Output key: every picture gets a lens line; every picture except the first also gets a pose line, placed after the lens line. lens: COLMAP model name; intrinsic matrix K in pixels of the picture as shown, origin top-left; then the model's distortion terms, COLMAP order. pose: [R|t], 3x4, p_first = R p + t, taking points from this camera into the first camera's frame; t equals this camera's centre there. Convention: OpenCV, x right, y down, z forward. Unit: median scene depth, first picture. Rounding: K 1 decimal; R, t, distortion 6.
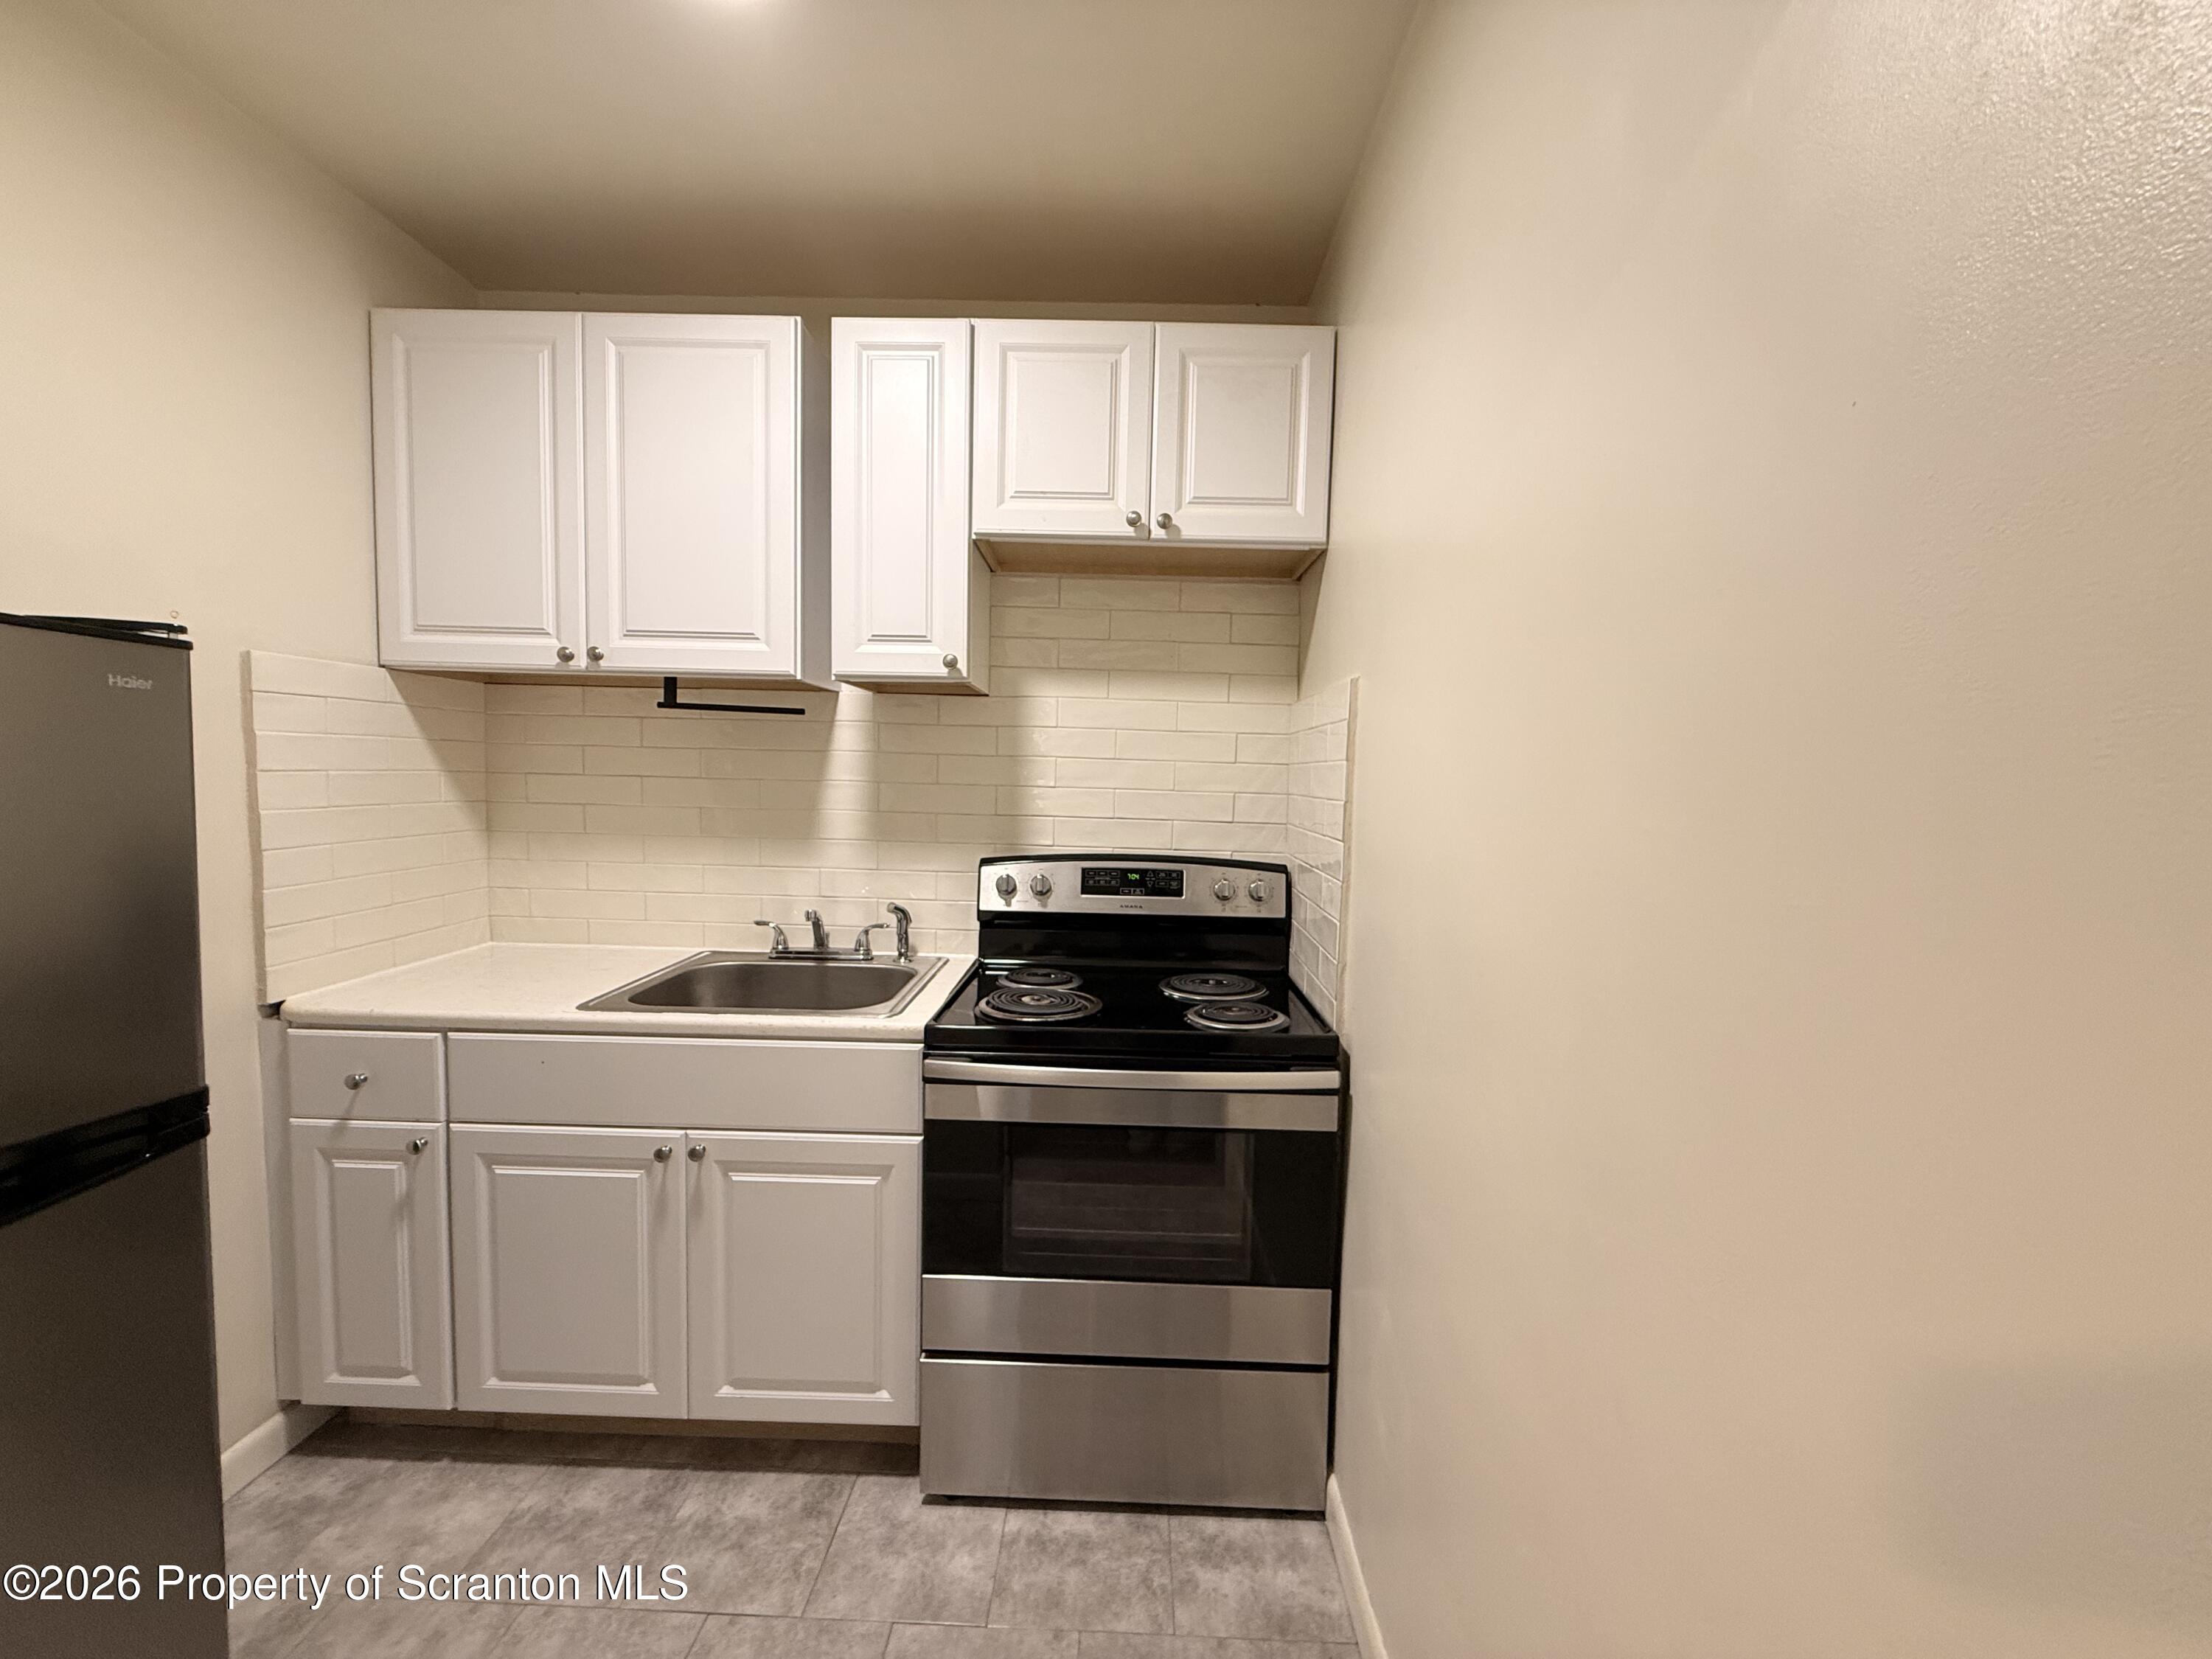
lens RADIAL K [[878.7, 0, 1101.3], [0, 878.7, 832.9], [0, 0, 1]] dist [0.001182, -0.000095]
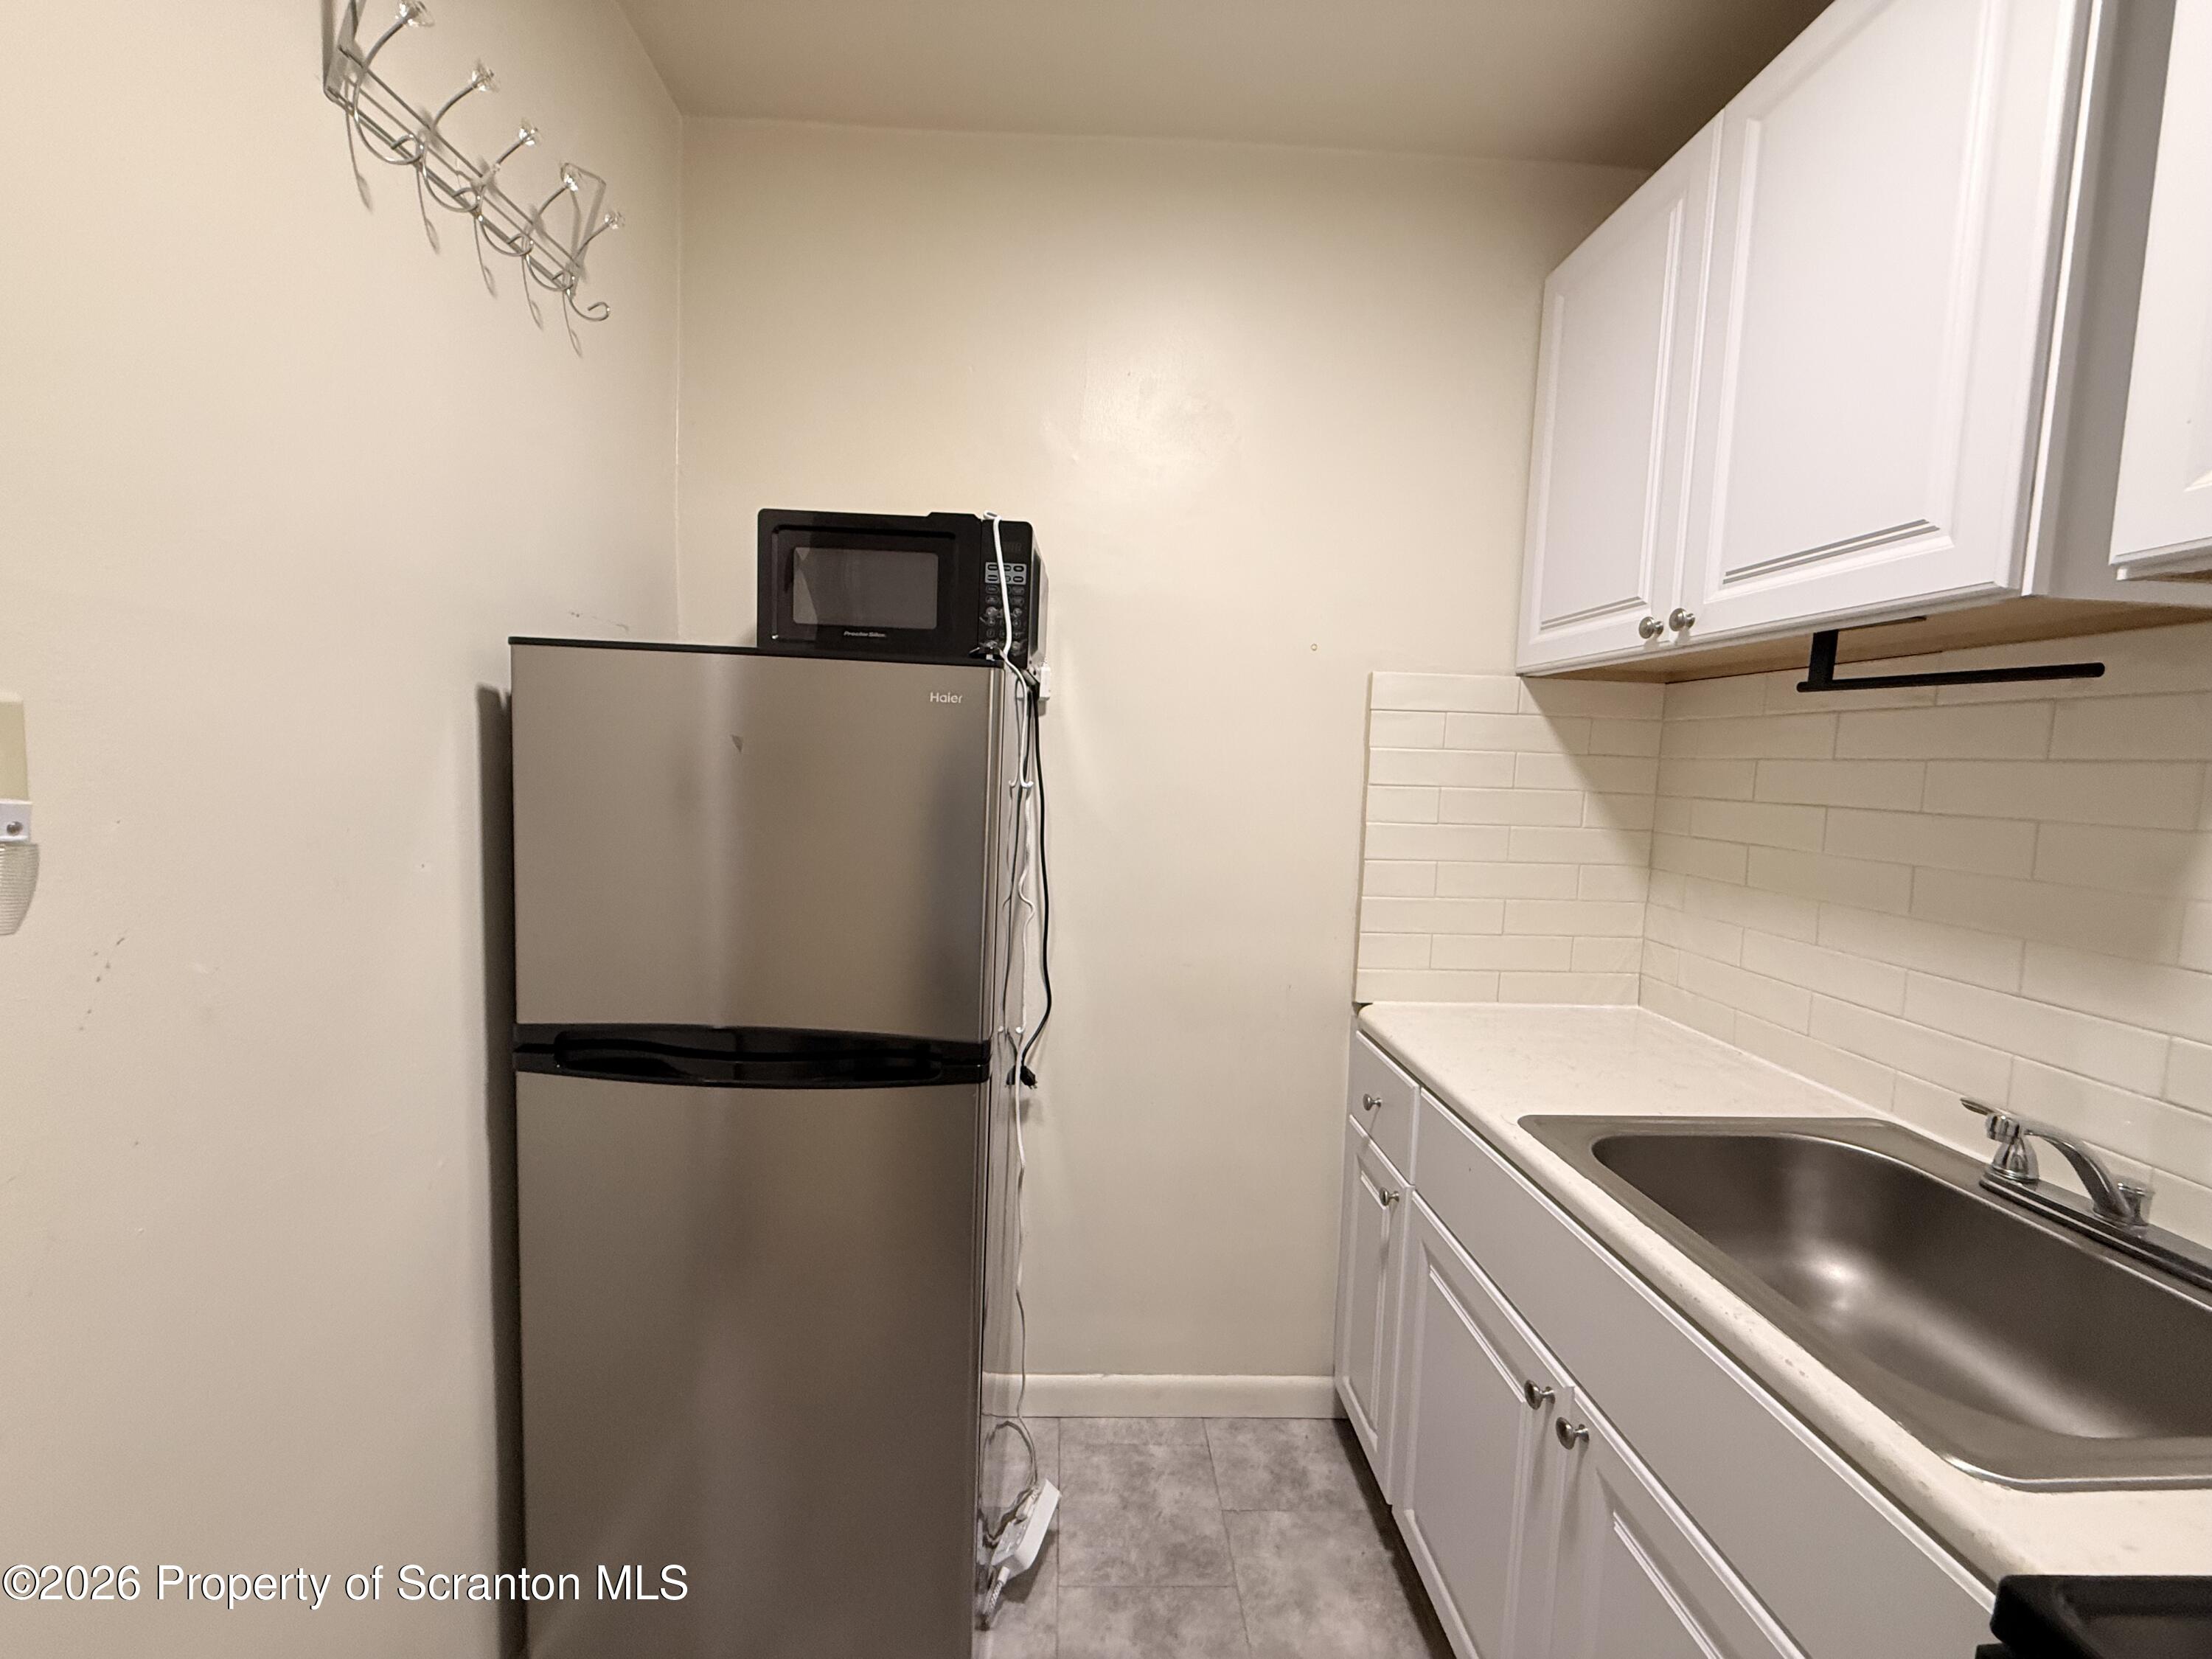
lens RADIAL K [[878.7, 0, 1101.3], [0, 878.7, 832.9], [0, 0, 1]] dist [0.001182, -0.000095]
pose [[0.072452, 0.064952, -0.995255, 0.069451], [-0.101569, 0.993170, 0.057422, -0.034776], [0.992187, 0.096926, 0.078554, 0.517601]]
